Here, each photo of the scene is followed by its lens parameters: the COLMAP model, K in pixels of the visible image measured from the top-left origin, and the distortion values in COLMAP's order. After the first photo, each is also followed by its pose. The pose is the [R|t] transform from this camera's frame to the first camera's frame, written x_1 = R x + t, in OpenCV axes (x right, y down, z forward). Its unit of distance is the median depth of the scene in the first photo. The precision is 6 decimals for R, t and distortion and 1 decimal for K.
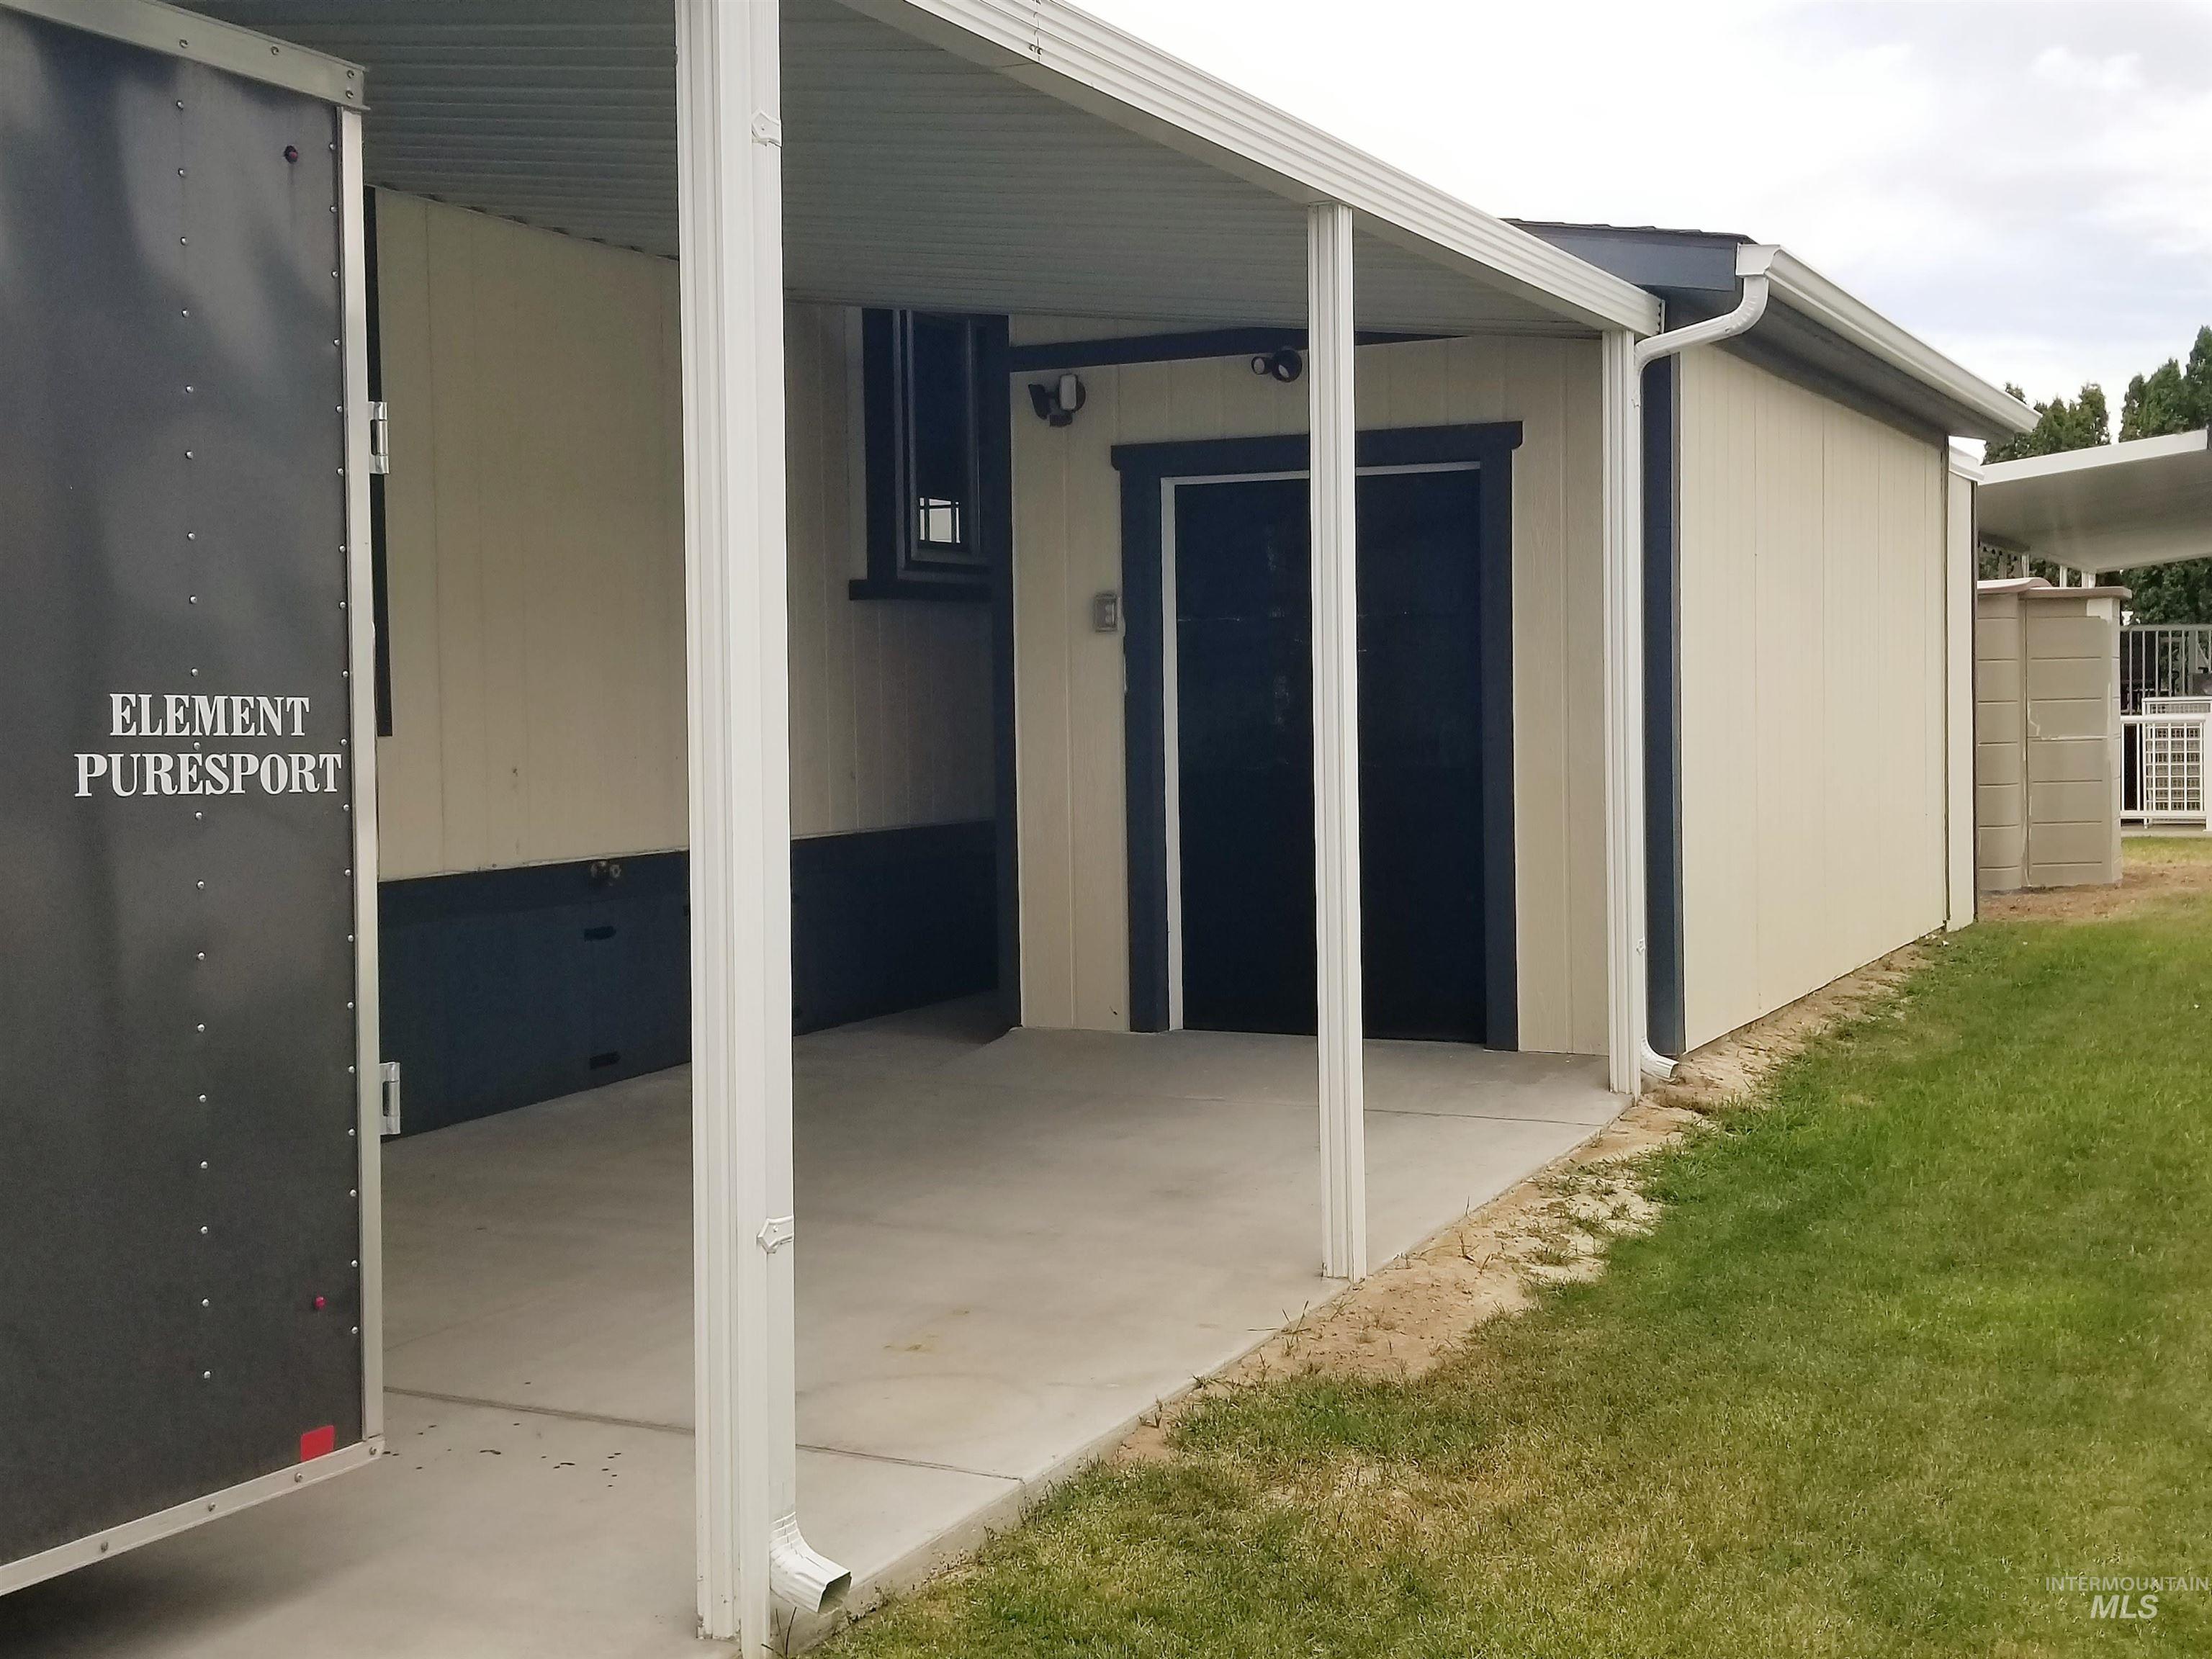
lens RADIAL K [[2607.5, 0, 1104.7], [0, 2607.5, 789.4], [0, 0, 1]] dist [0.051922, 0.001713]
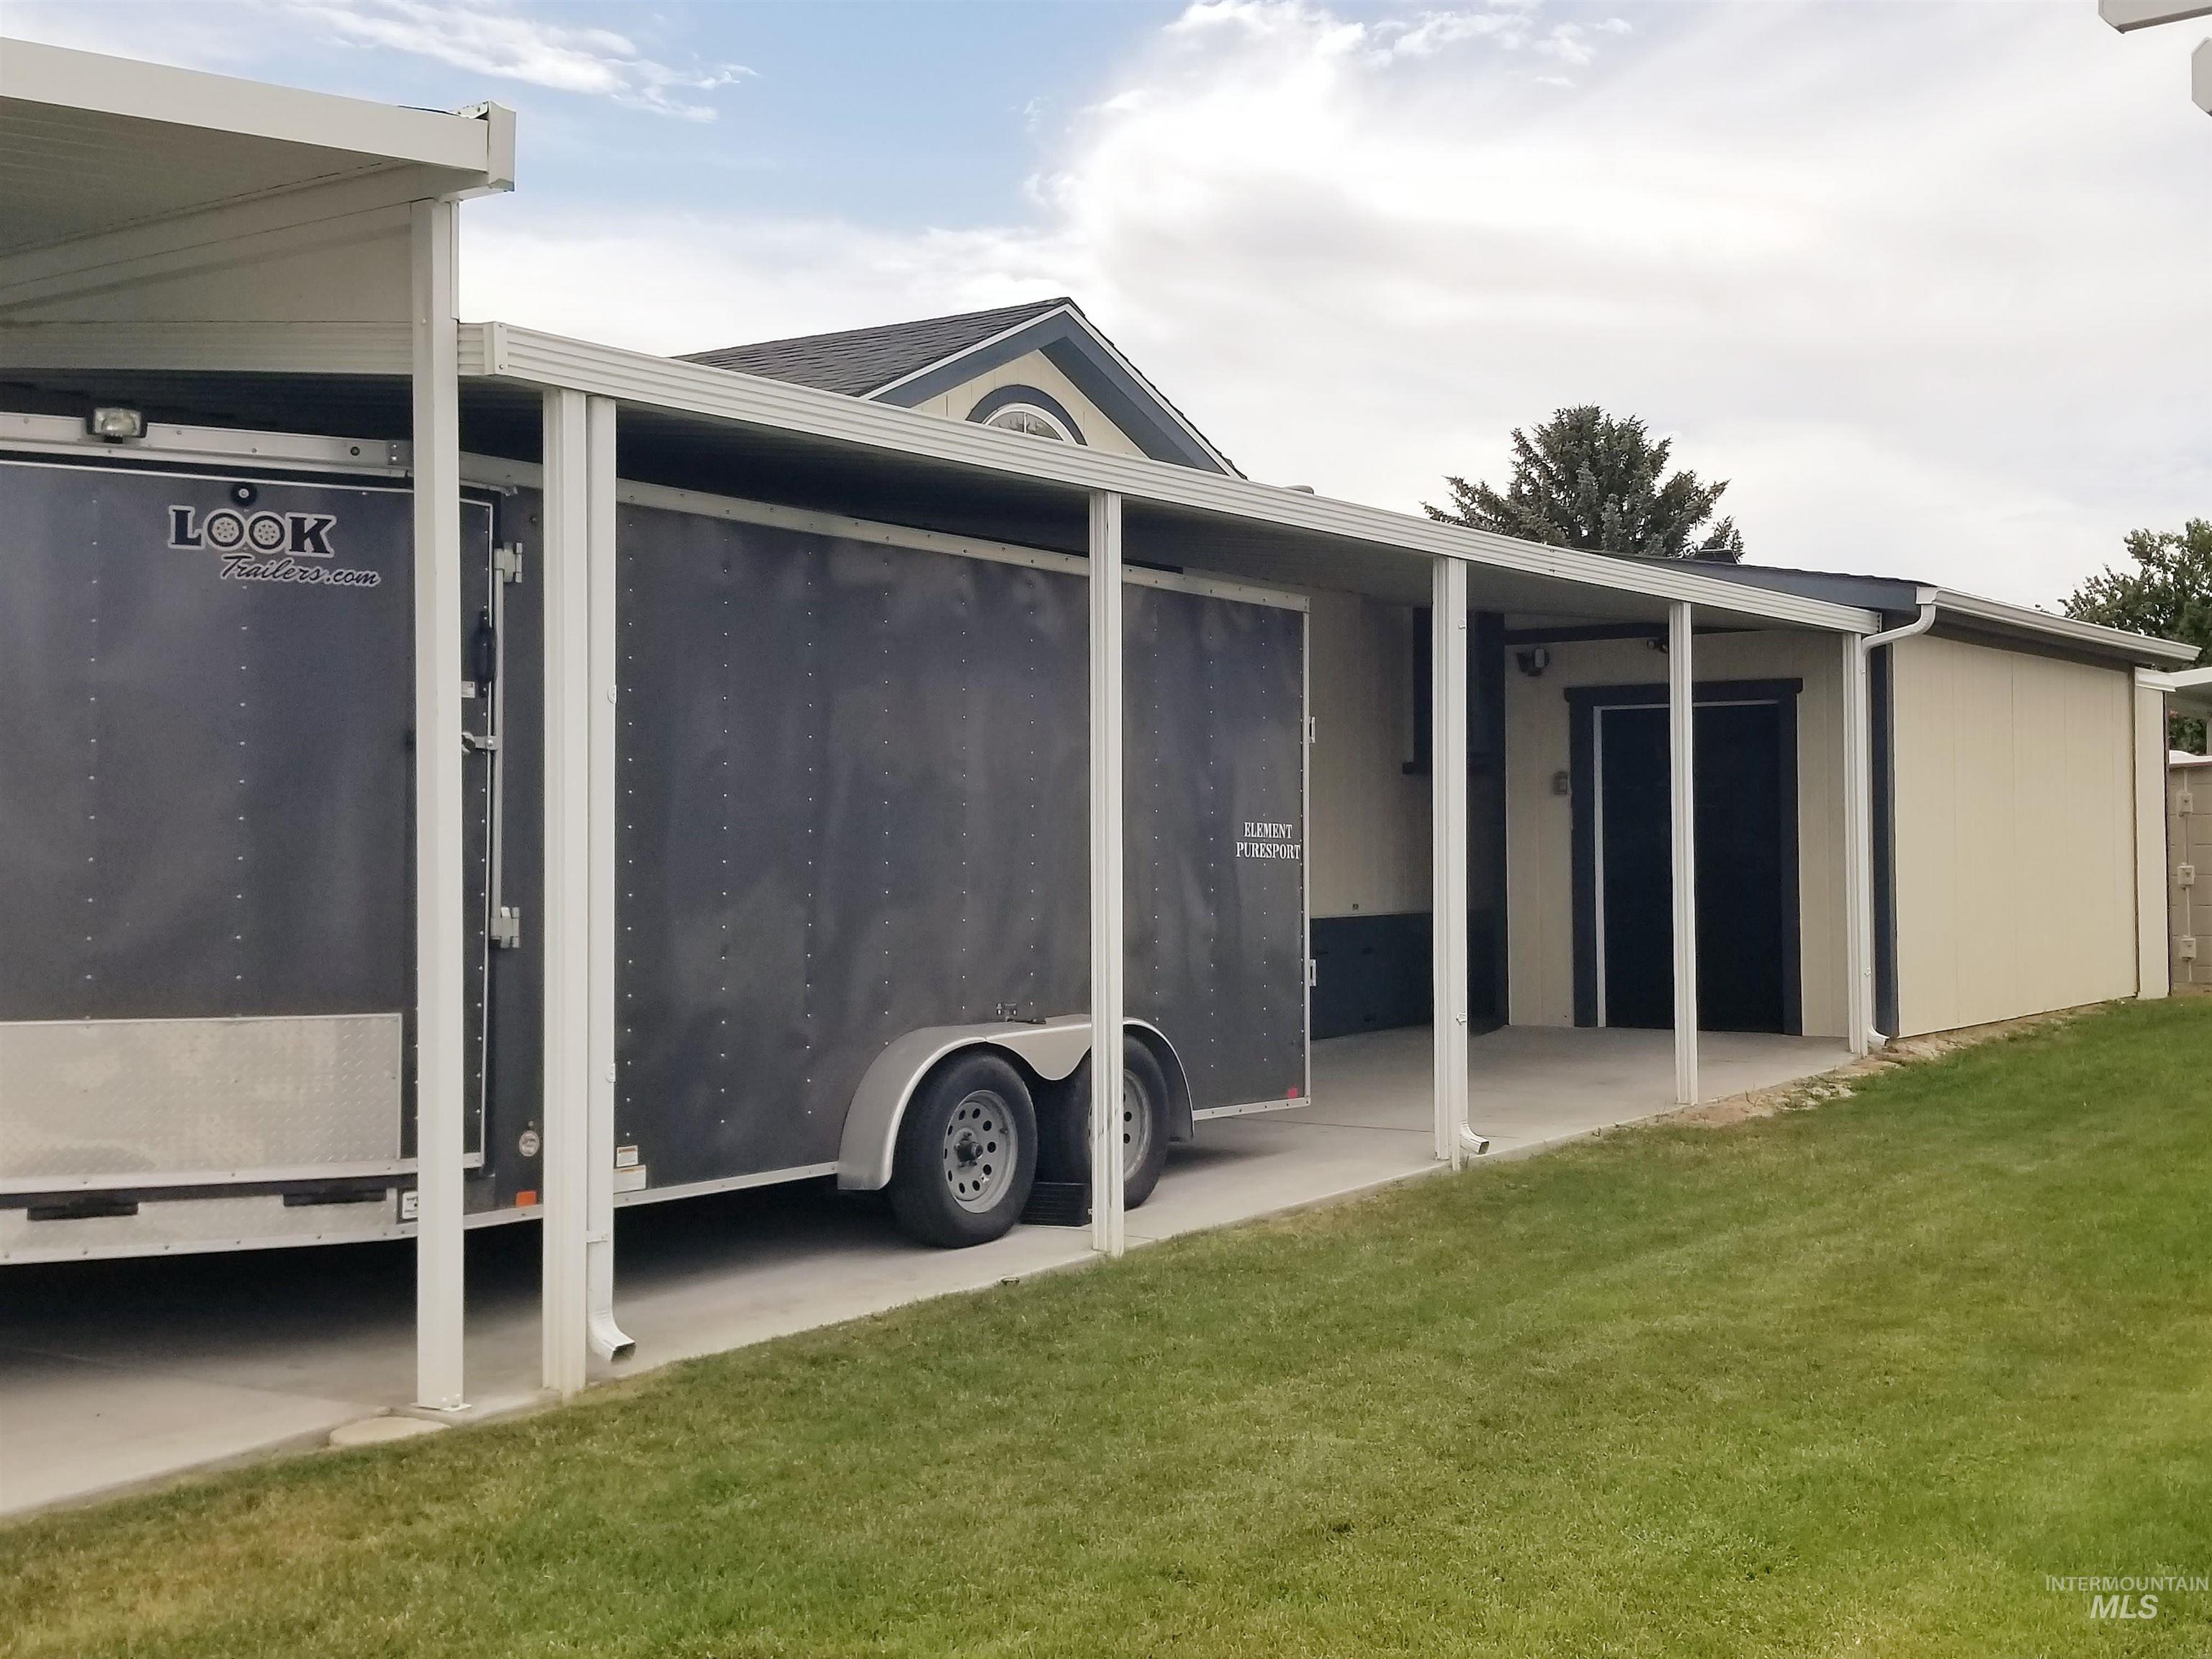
lens RADIAL K [[2607.5, 0, 1104.7], [0, 2607.5, 789.4], [0, 0, 1]] dist [0.051922, 0.001713]
pose [[0.987983, 0.004422, -0.154500, -0.036055], [-0.013092, 0.998393, -0.055143, 0.041690], [0.154008, 0.056503, 0.986453, -0.885524]]
